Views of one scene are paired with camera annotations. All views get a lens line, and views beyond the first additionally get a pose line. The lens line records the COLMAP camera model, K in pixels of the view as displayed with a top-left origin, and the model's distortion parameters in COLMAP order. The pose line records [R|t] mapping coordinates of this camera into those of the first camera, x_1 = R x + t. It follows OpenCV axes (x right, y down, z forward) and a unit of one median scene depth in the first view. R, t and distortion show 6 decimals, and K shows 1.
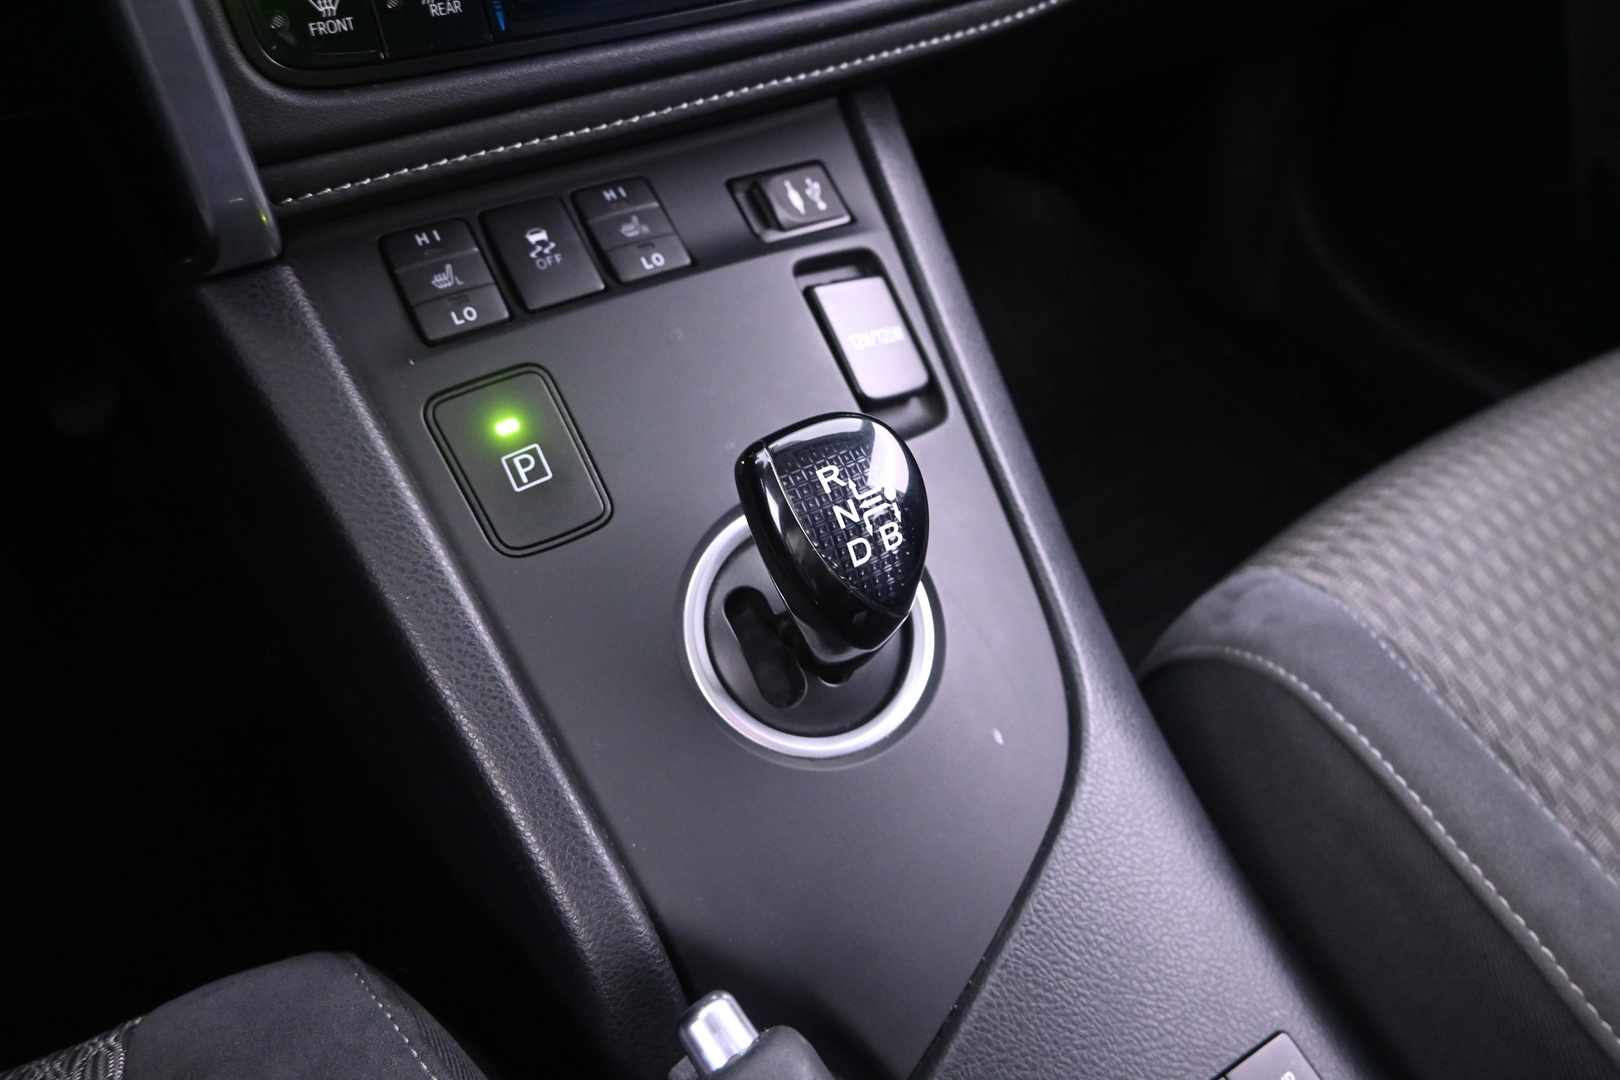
lens RADIAL K [[1104.9, 0, 810.0], [0, 1104.9, 540.0], [0, 0, 1]] dist [-0.005718, 0.000148]
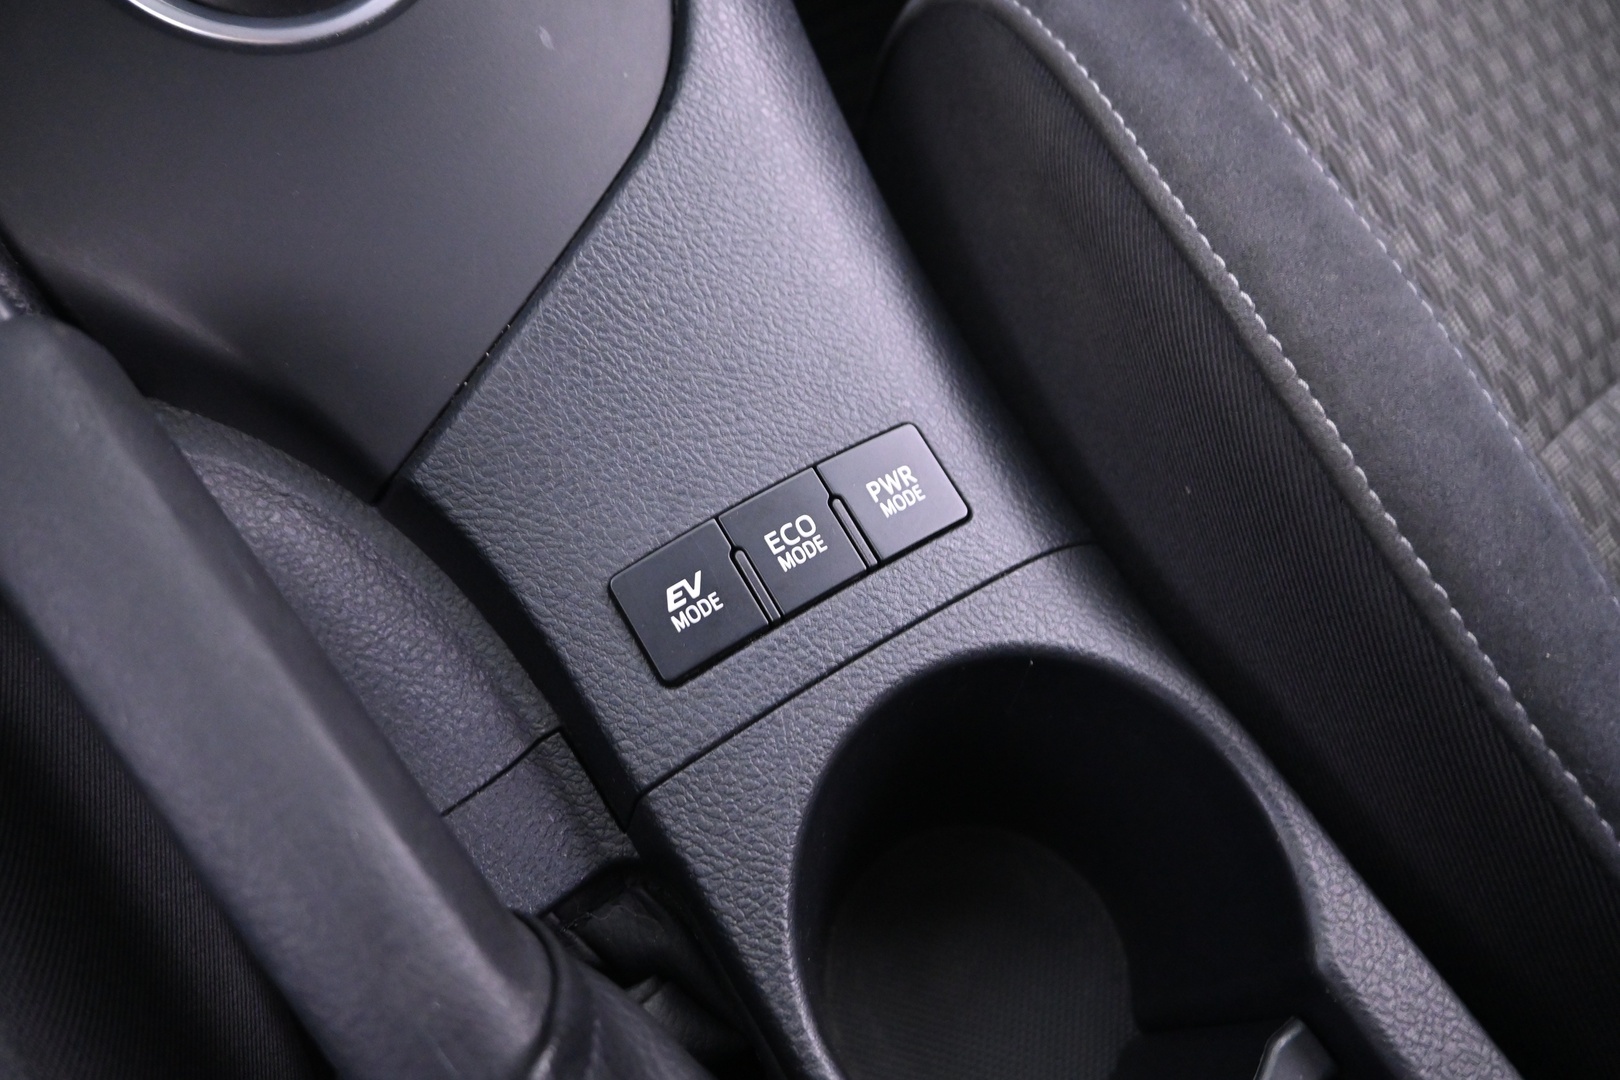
lens RADIAL K [[1104.9, 0, 810.0], [0, 1104.9, 540.0], [0, 0, 1]] dist [-0.005718, 0.000148]
pose [[0.999932, -0.009439, 0.006884, 0.358656], [0.006951, 0.954295, 0.298784, 0.296953], [-0.009389, -0.298716, 0.954296, 0.238345]]
